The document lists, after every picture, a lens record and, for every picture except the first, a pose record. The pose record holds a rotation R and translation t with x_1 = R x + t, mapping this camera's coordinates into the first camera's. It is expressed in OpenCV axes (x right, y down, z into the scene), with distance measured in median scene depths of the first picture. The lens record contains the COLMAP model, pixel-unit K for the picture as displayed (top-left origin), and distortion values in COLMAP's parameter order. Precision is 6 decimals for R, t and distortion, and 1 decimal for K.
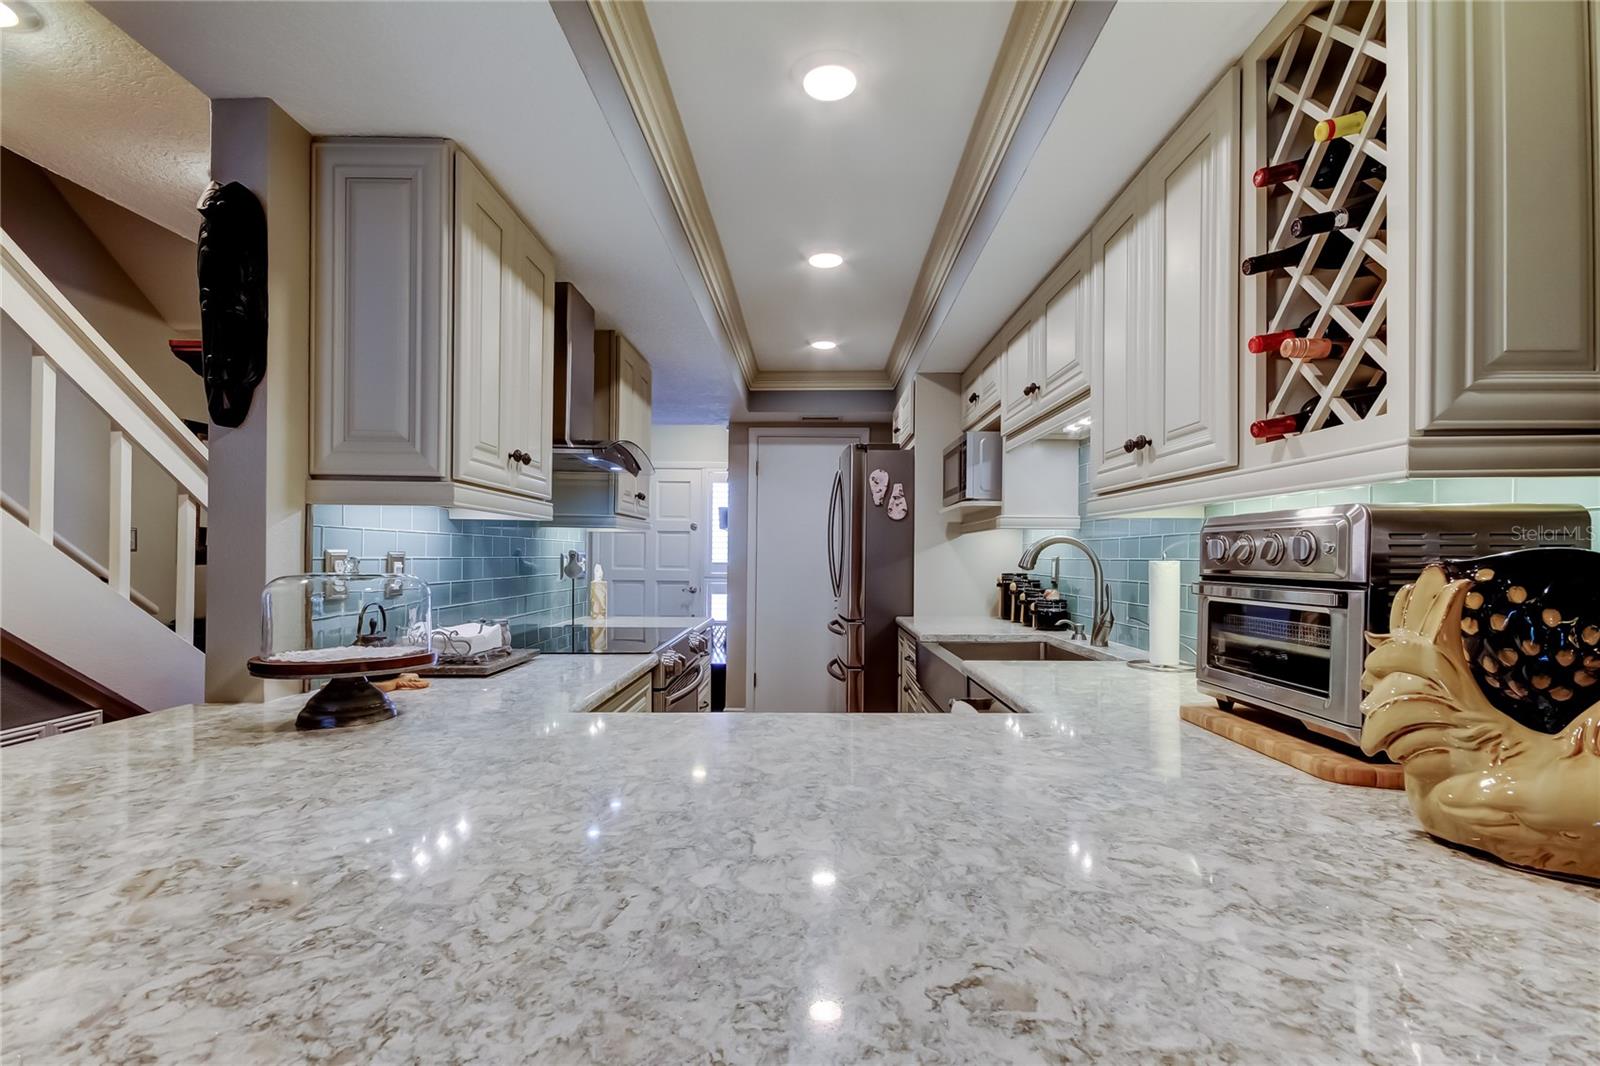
lens RADIAL K [[763.4, 0, 797.1], [0, 763.4, 566.0], [0, 0, 1]] dist [0.028850, 0.000072]
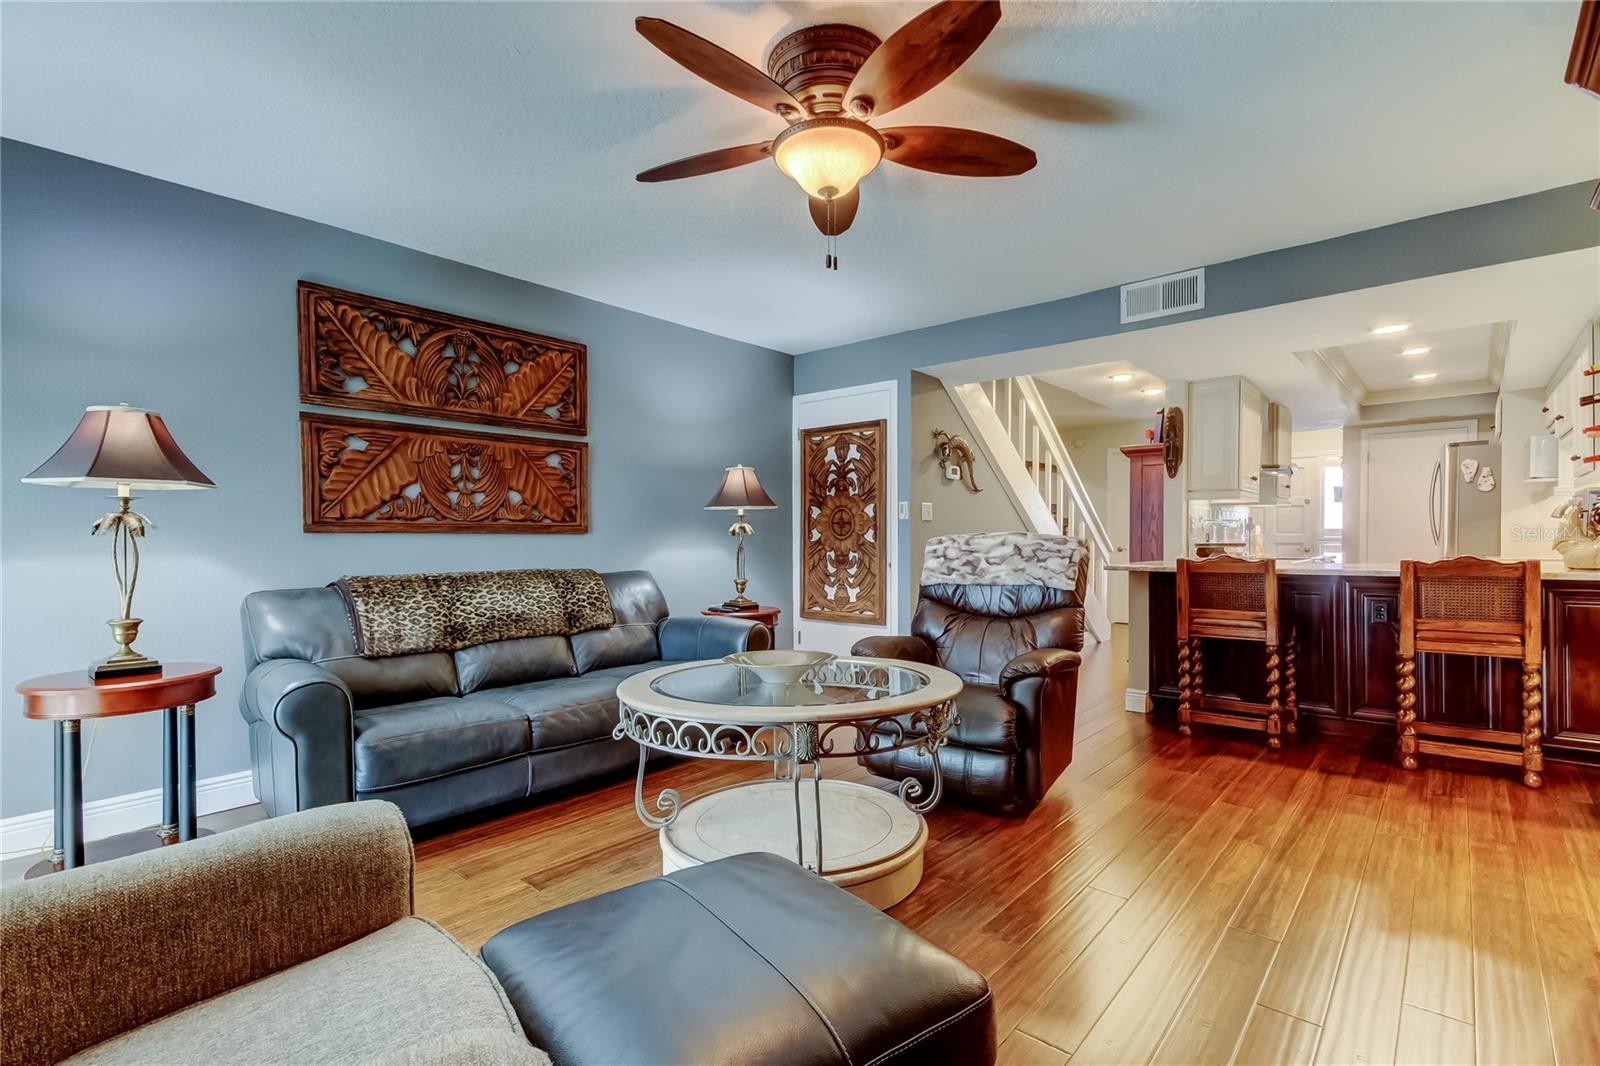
lens RADIAL K [[757.3, 0, 800.7], [0, 757.3, 542.2], [0, 0, 1]] dist [0.000554, 0.000114]
pose [[0.765332, -0.007324, -0.643594, 0.053431], [0.002979, 0.999965, -0.007837, 0.042577], [0.643629, 0.004081, 0.765327, -0.911861]]
